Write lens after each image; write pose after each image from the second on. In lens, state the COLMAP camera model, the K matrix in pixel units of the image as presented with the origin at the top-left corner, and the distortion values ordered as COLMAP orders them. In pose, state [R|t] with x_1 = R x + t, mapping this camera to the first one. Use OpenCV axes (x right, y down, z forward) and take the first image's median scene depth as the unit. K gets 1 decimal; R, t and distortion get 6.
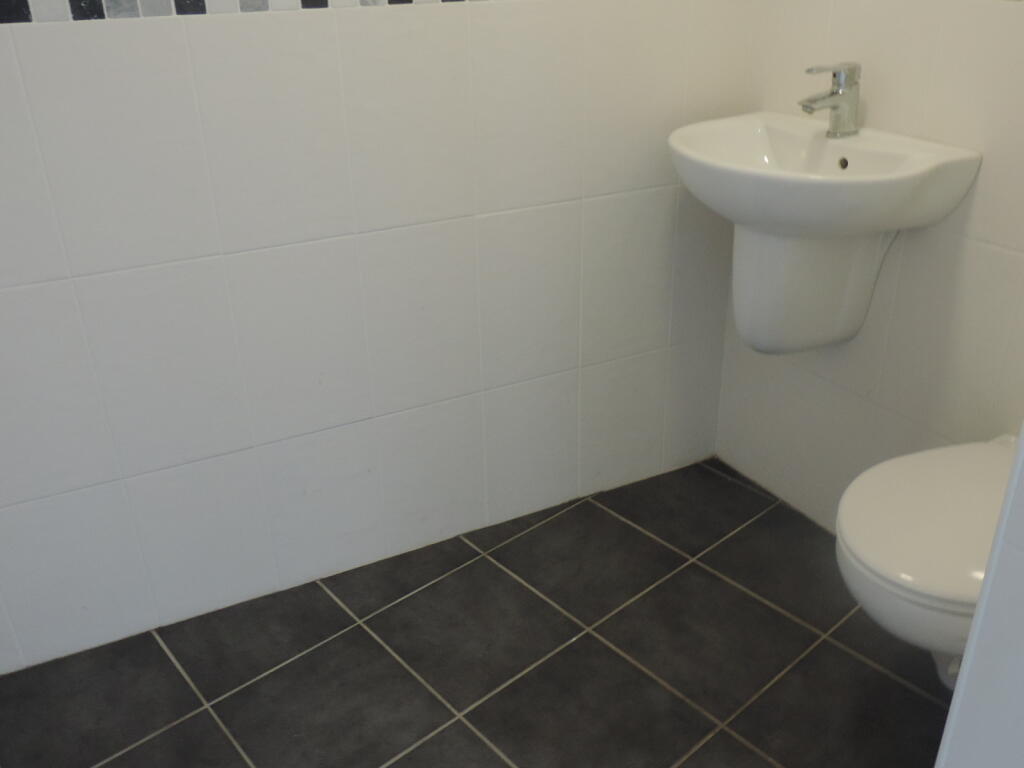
lens RADIAL K [[879.0, 0, 512.0], [0, 879.0, 384.0], [0, 0, 1]] dist [-0.003545, -0.008313]
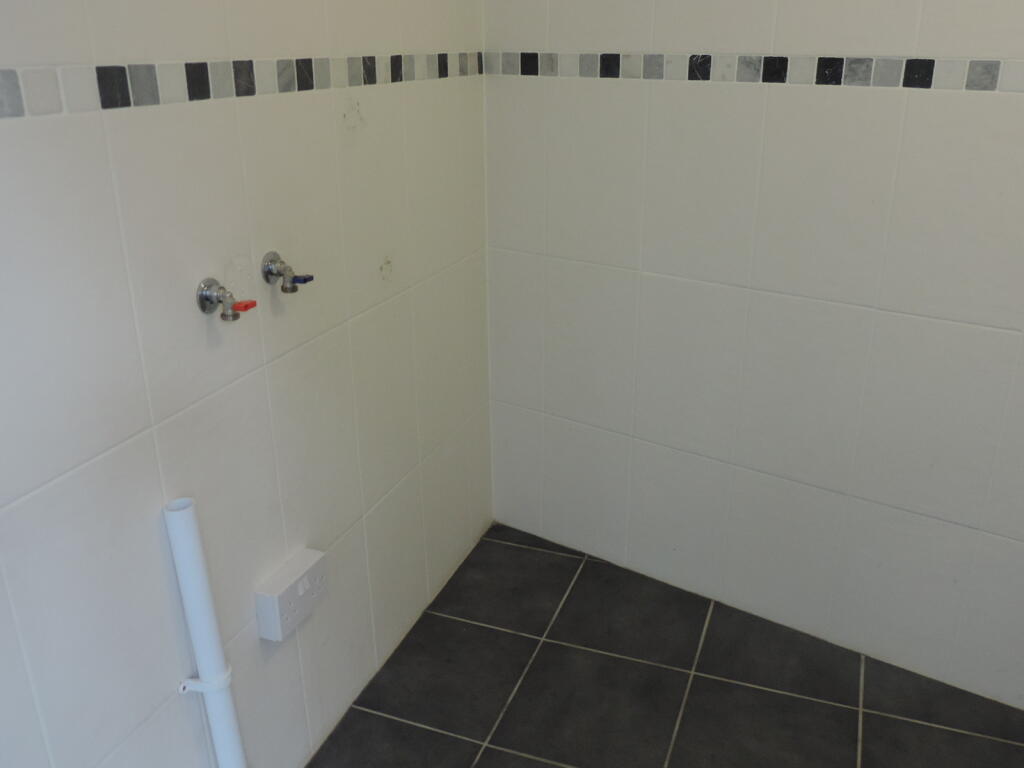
lens RADIAL K [[879.0, 0, 512.0], [0, 879.0, 384.0], [0, 0, 1]] dist [-0.003545, -0.008313]
pose [[0.482331, 0.344235, -0.805518, 0.336075], [-0.396939, 0.905616, 0.149331, -0.049107], [0.780895, 0.247715, 0.573446, 0.075786]]
